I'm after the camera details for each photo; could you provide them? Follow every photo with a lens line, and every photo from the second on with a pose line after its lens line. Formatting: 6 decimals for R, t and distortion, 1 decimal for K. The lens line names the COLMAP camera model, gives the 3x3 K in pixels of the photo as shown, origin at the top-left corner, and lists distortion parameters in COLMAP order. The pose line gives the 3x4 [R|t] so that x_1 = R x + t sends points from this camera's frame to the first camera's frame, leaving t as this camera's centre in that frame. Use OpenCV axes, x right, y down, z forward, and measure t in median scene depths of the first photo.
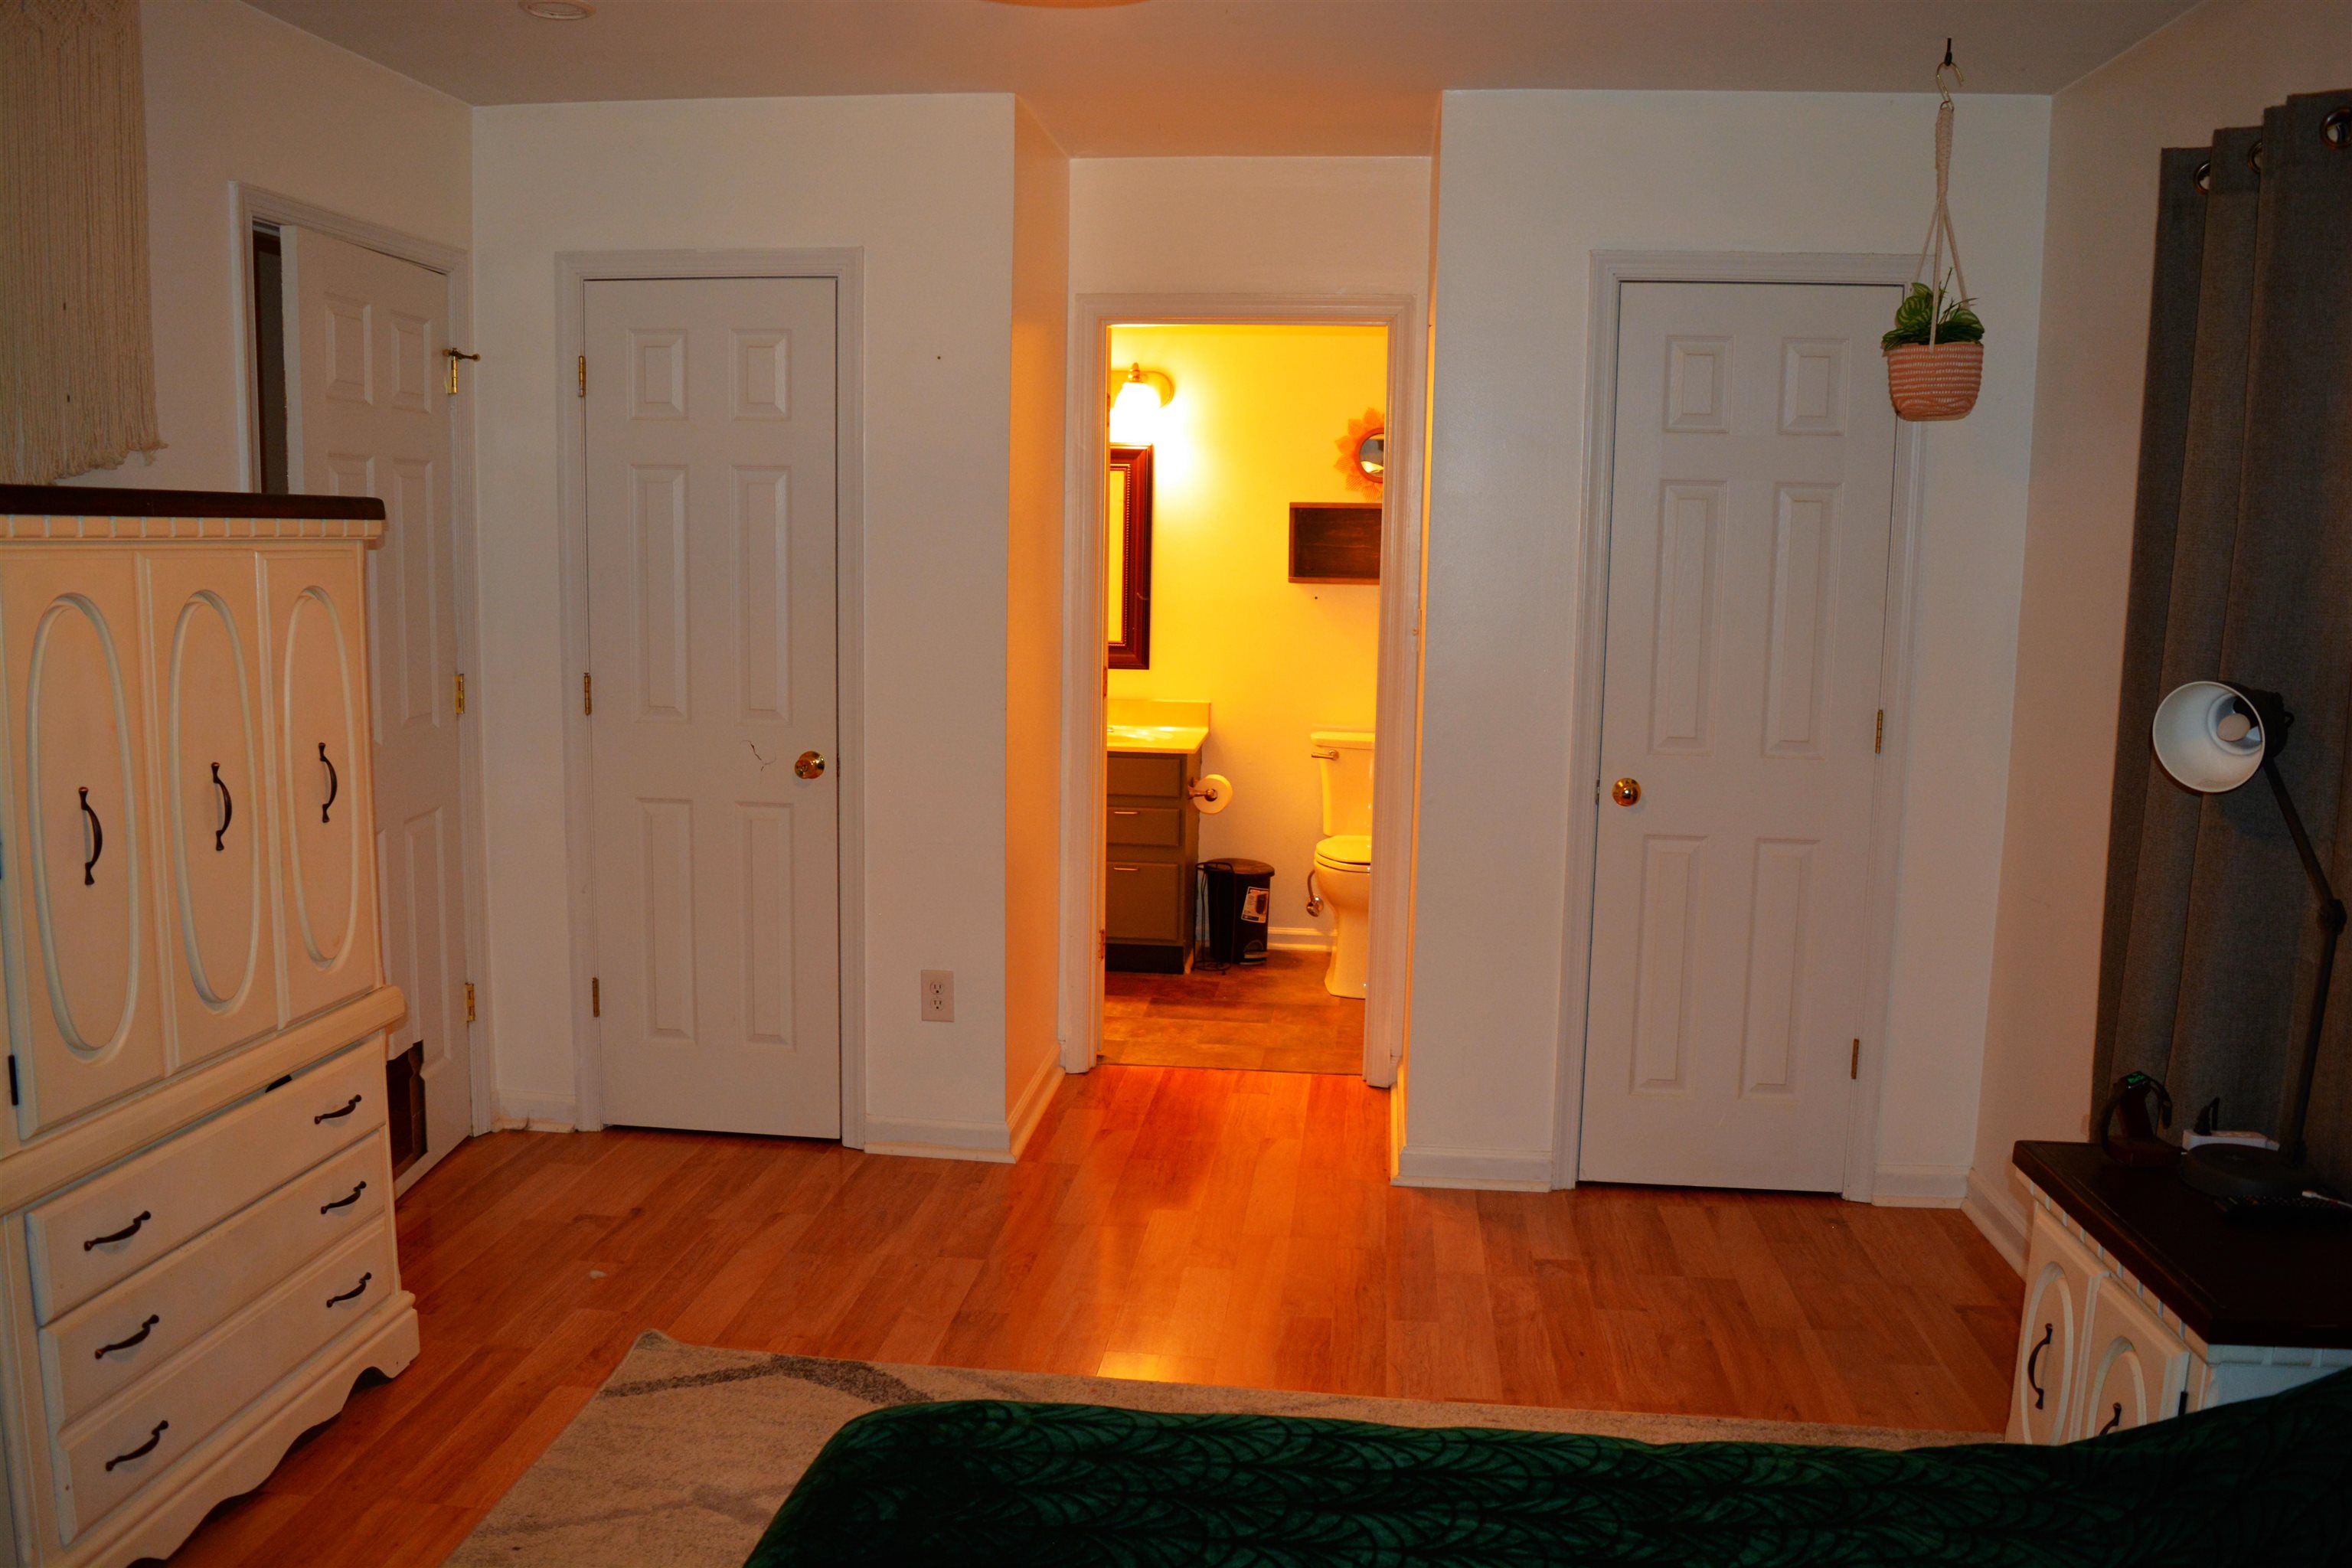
lens RADIAL K [[1827.7, 0, 1173.6], [0, 1827.7, 785.0], [0, 0, 1]] dist [-0.102126, 0.024520]
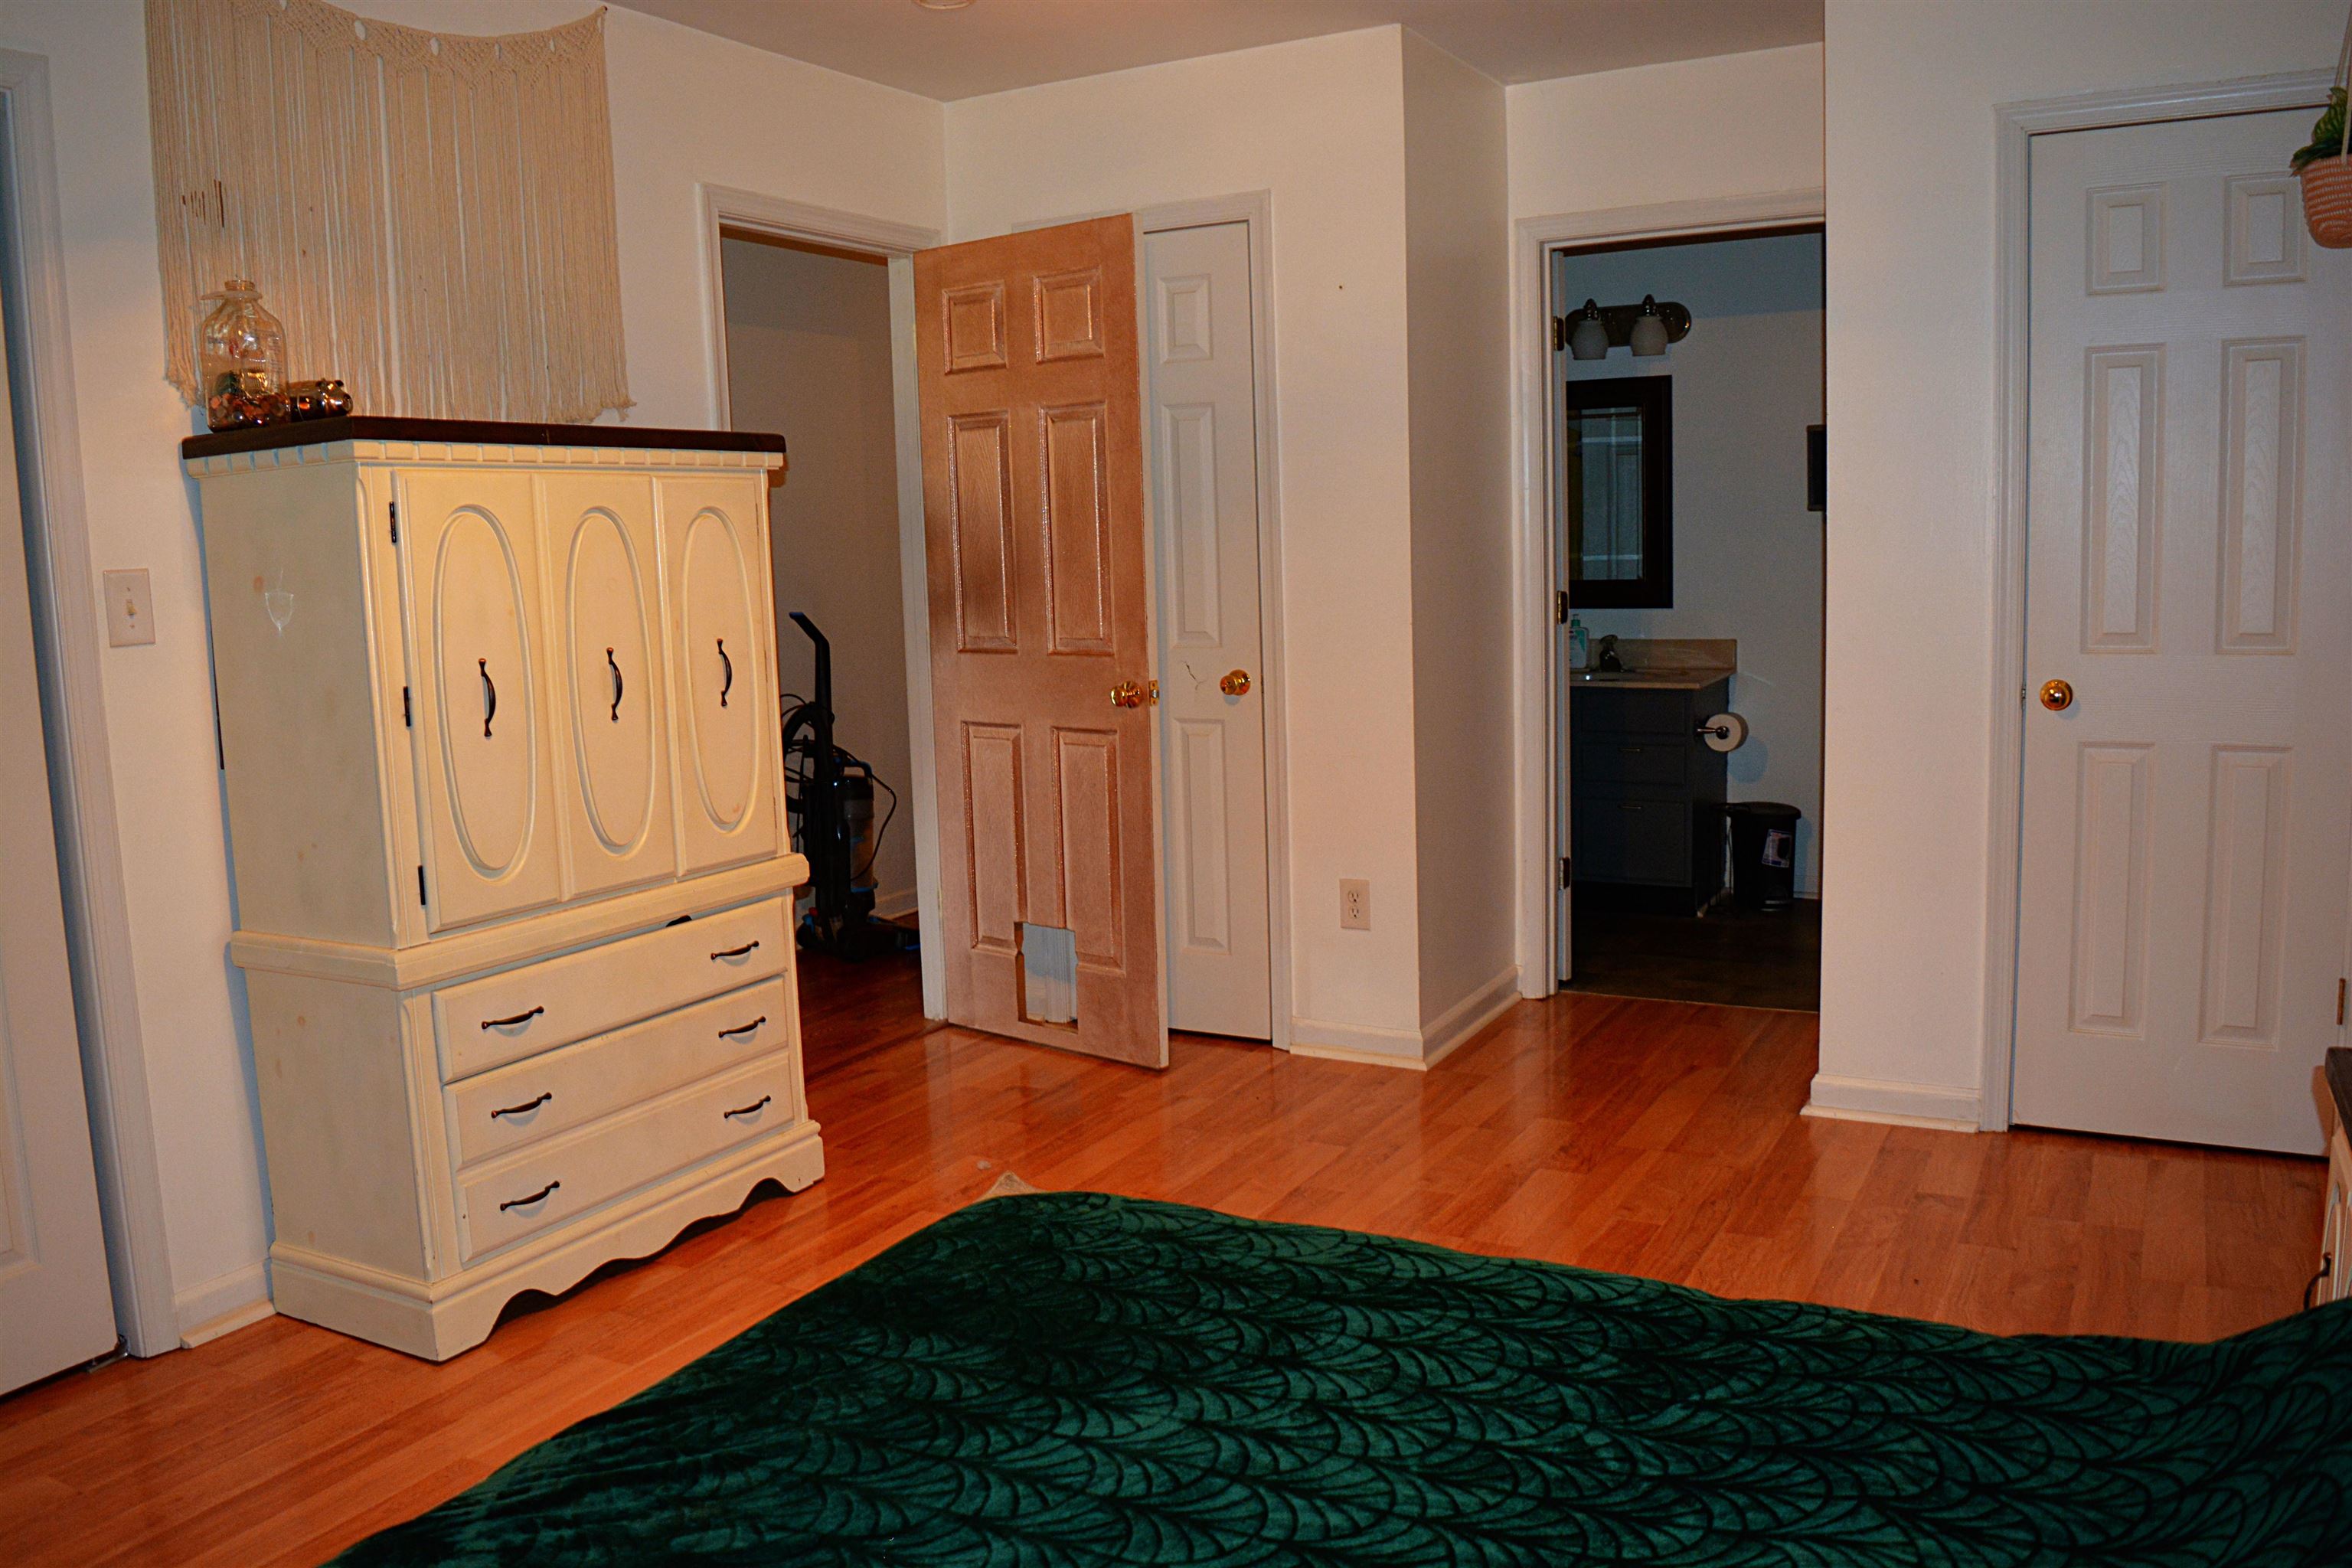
lens RADIAL K [[1827.7, 0, 1168.9], [0, 1827.7, 787.6], [0, 0, 1]] dist [-0.102126, 0.024520]
pose [[0.920495, 0.005219, -0.390720, 0.224164], [-0.004003, 0.999984, 0.003925, 0.057357], [0.390735, -0.002049, 0.920501, 0.003993]]
